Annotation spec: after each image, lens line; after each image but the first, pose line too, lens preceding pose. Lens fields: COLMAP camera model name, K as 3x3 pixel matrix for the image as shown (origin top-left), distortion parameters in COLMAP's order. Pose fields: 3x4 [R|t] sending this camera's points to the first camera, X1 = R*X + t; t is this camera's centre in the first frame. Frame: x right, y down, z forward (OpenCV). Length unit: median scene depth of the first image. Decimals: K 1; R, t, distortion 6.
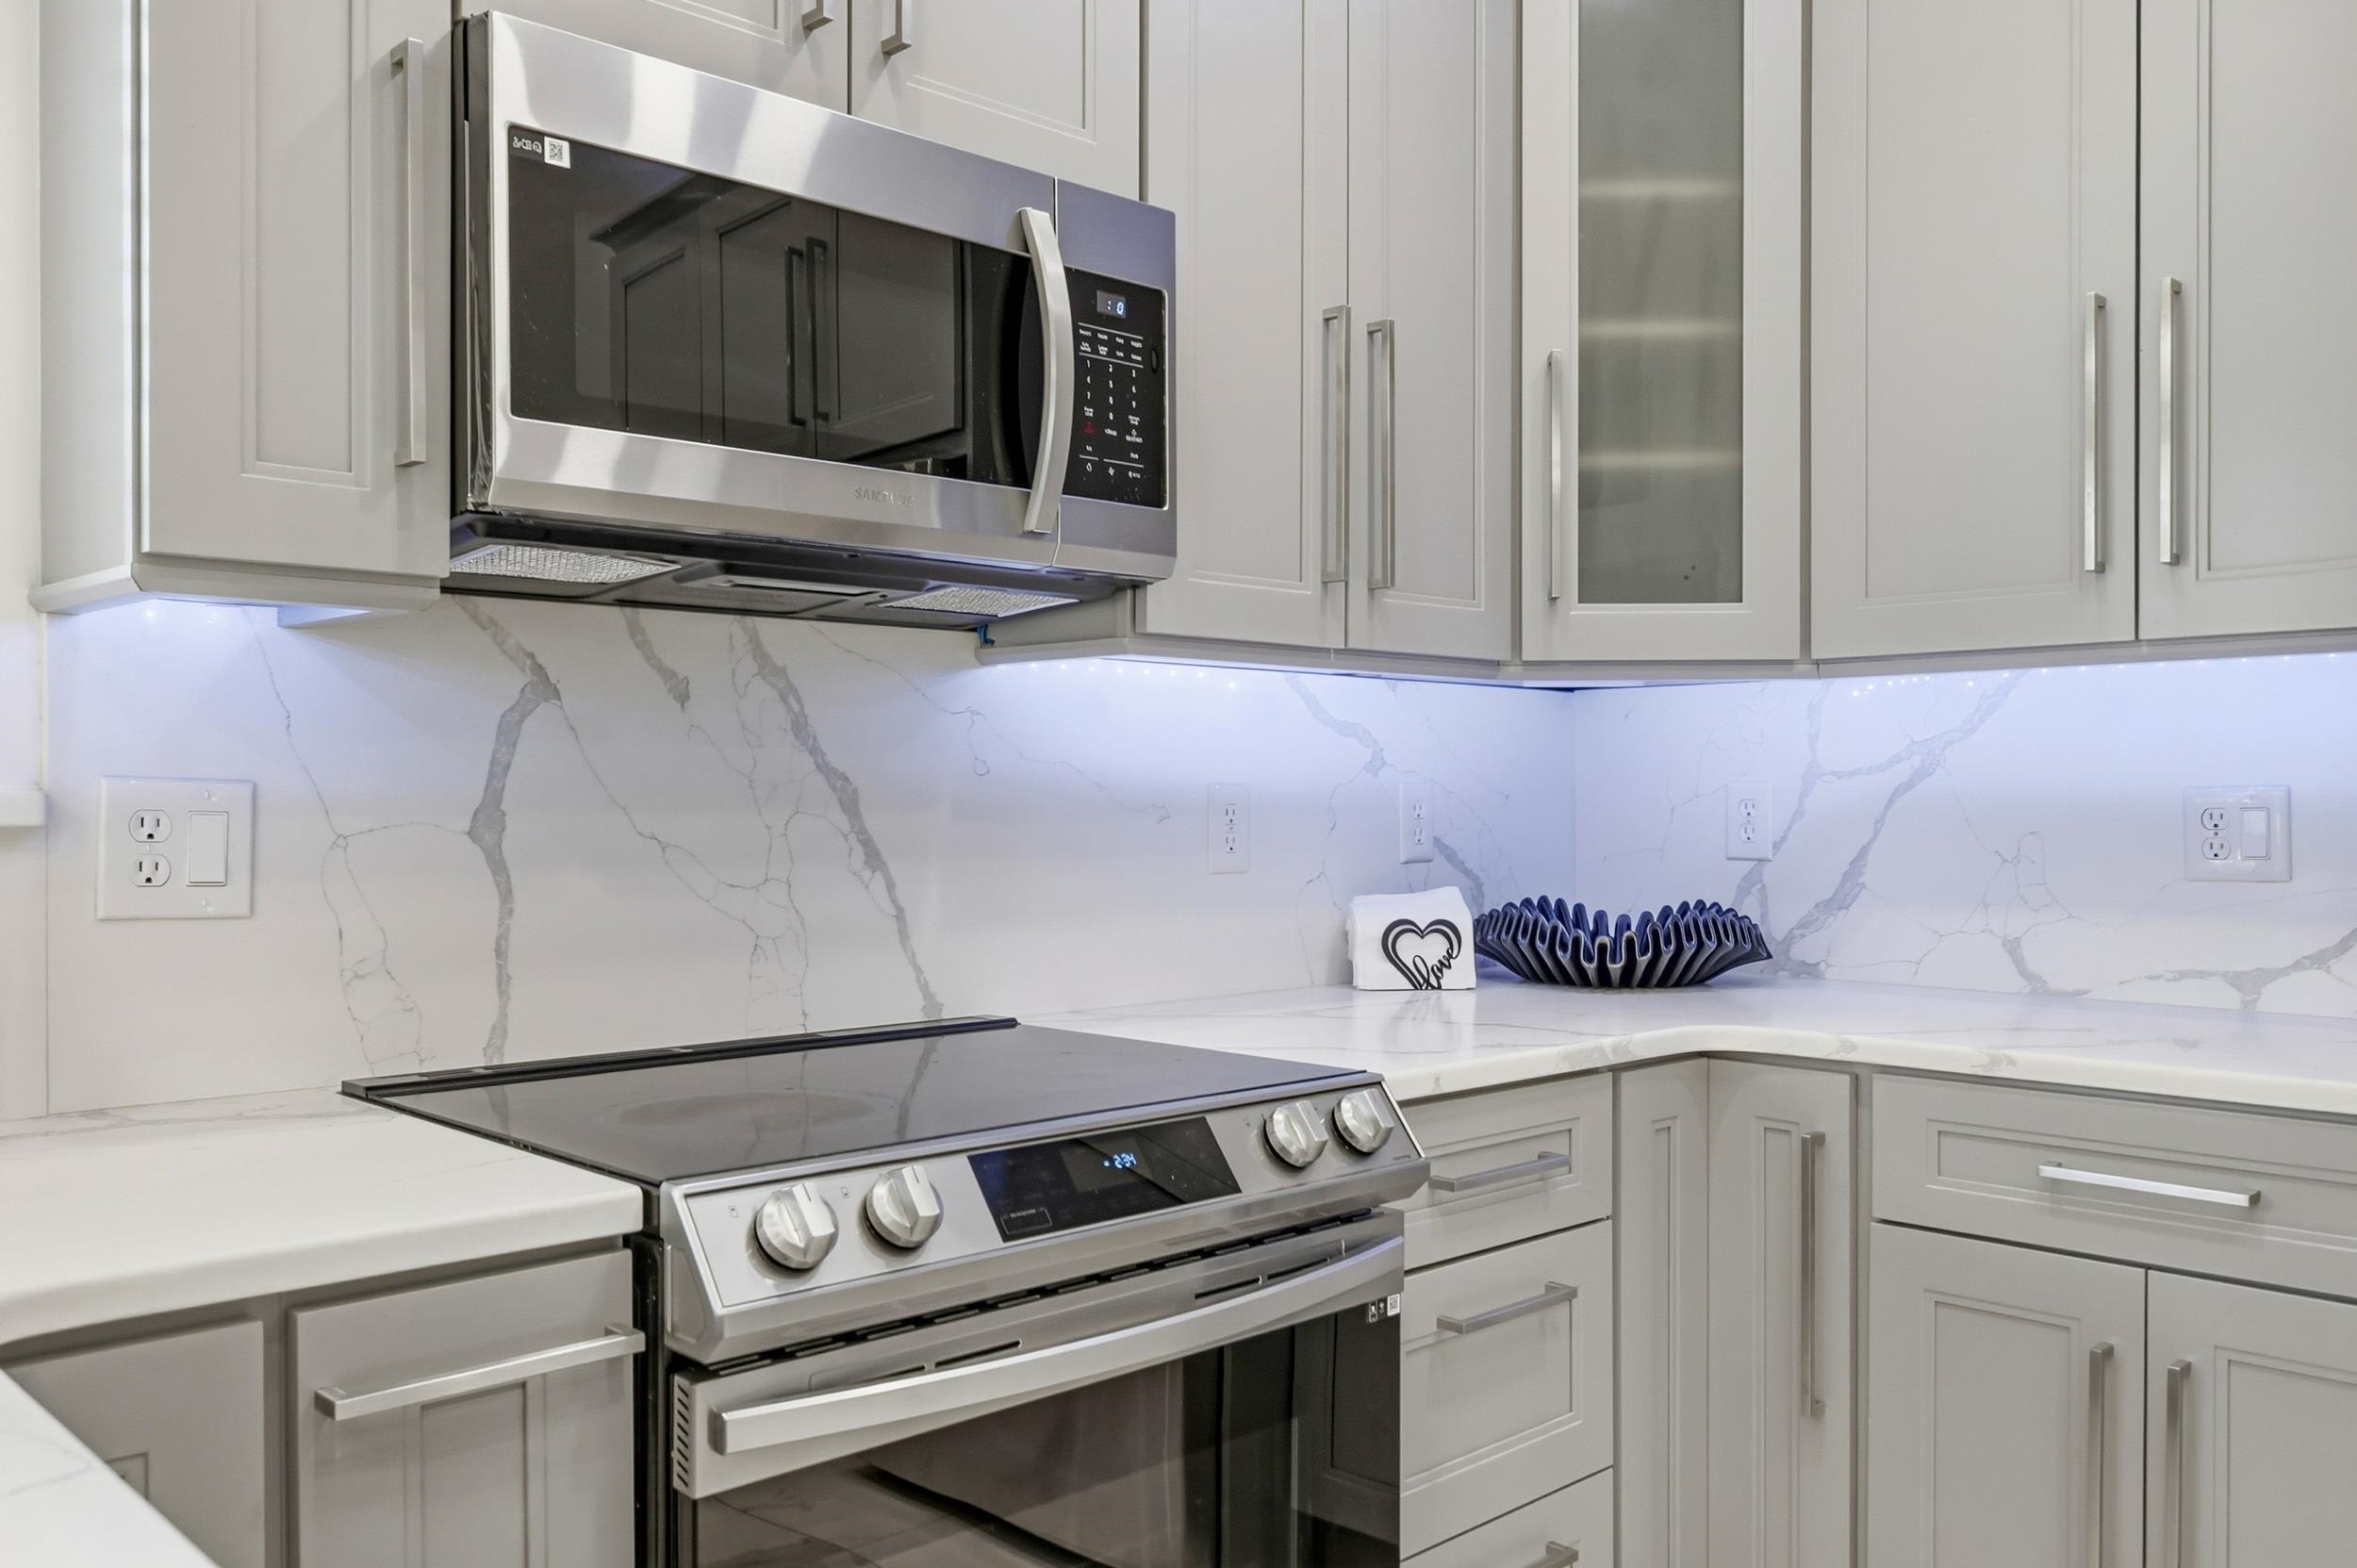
lens RADIAL K [[1872.7, 0, 1235.6], [0, 1872.7, 834.2], [0, 0, 1]] dist [-0.017810, -0.008833]
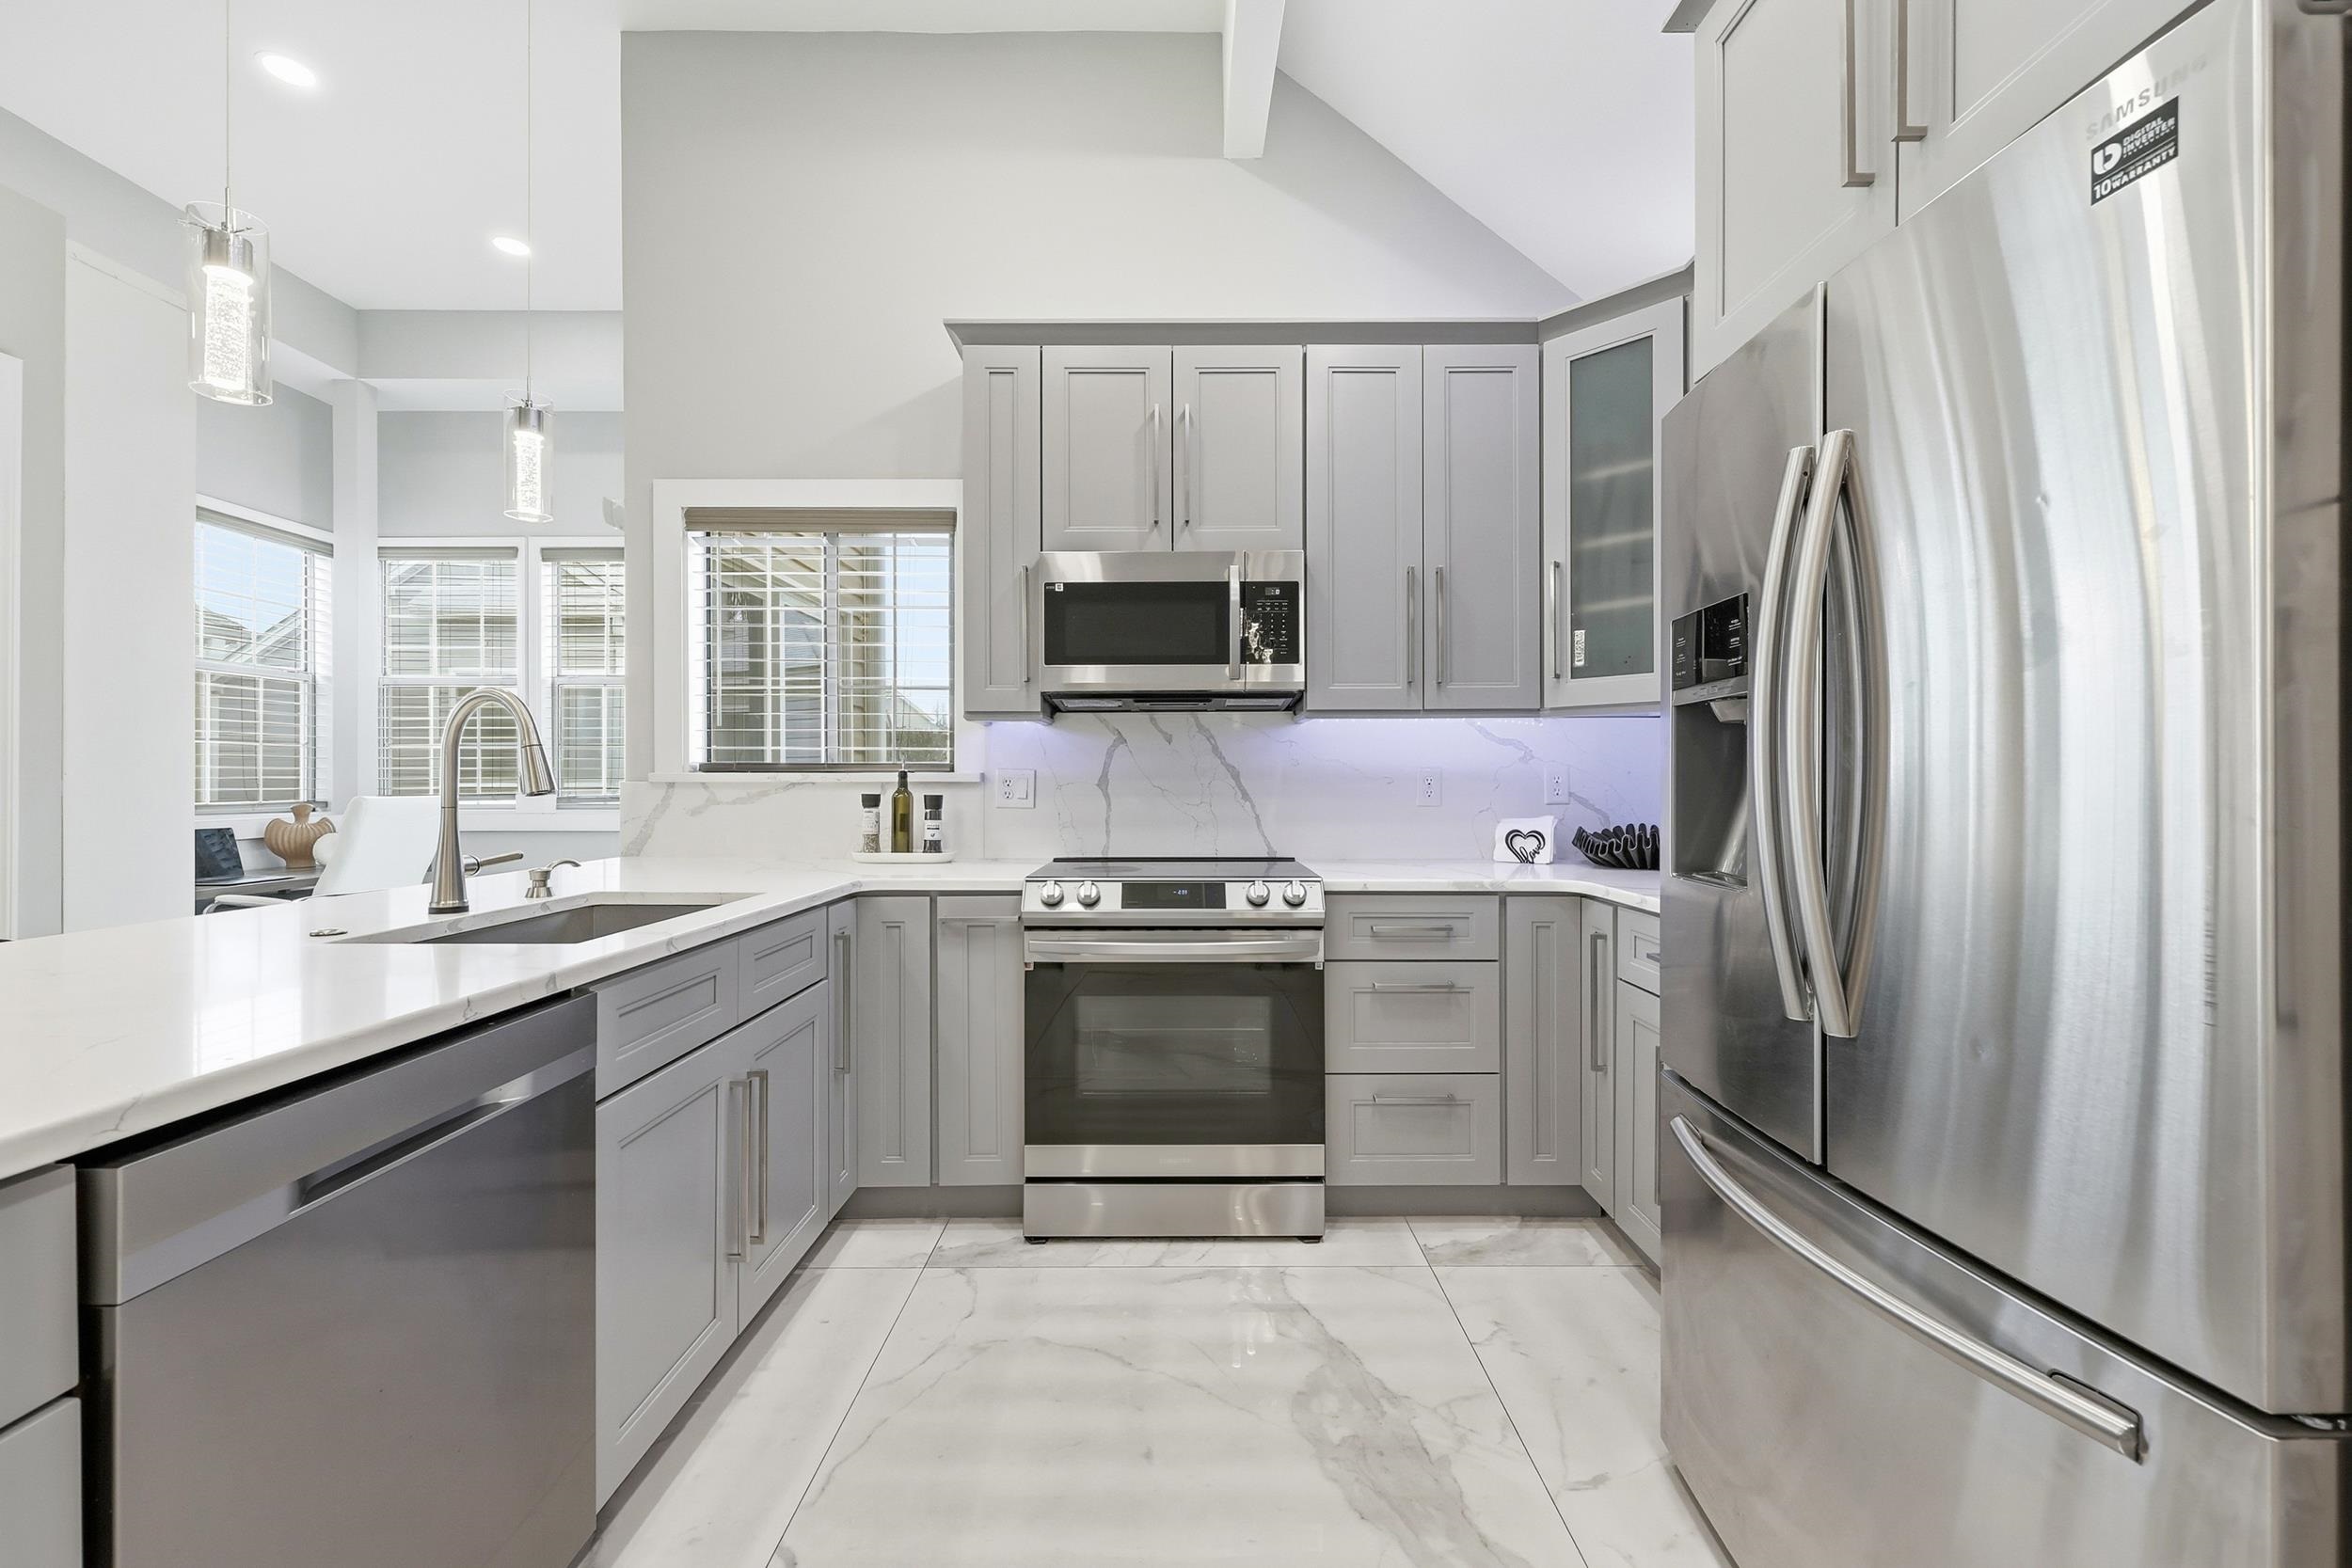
lens RADIAL K [[968.9, 0, 1164.6], [0, 968.9, 781.1], [0, 0, 1]] dist [0.001706, 0.000595]
pose [[0.704091, -0.004112, -0.710098, 0.734069], [-0.011897, 0.999775, -0.017586, 0.017377], [0.710010, 0.020830, 0.703883, -0.086946]]
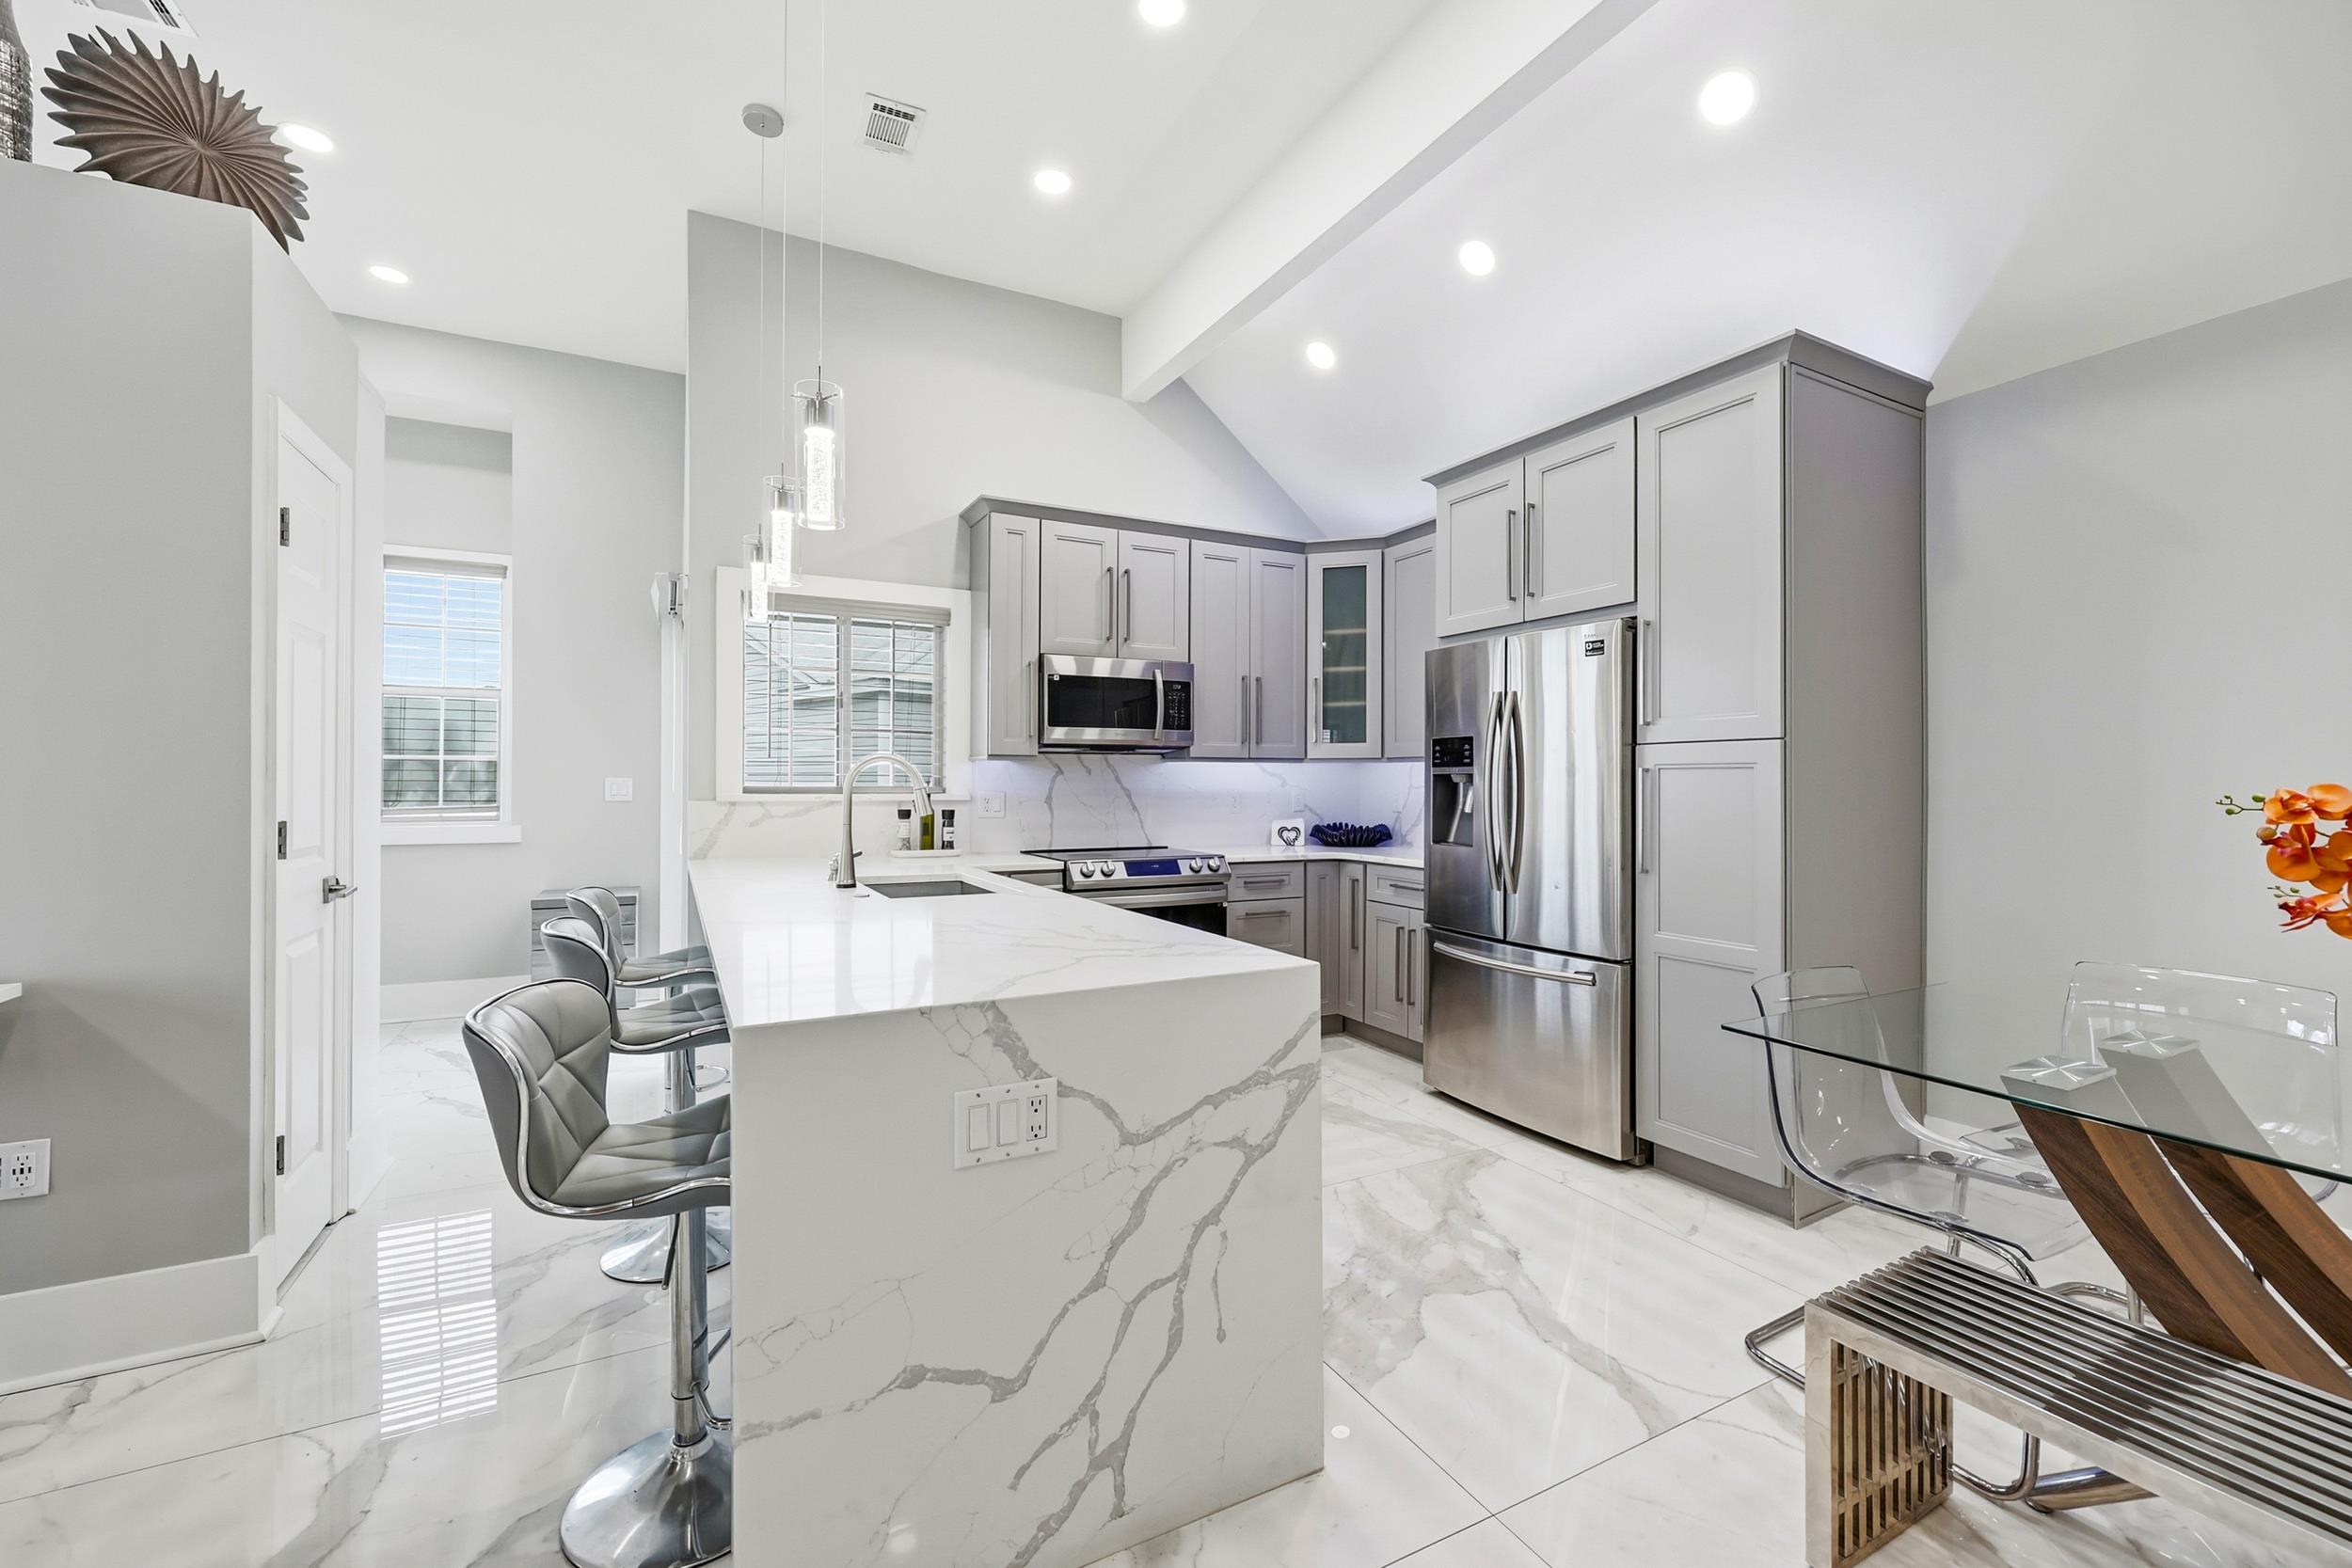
lens RADIAL K [[968.9, 0, 1173.4], [0, 968.9, 782.7], [0, 0, 1]] dist [0.001706, 0.000595]
pose [[0.951546, -0.000123, -0.307505, 0.581420], [-0.006247, 0.999786, -0.019730, -0.002591], [0.307442, 0.020695, 0.951342, -1.107401]]
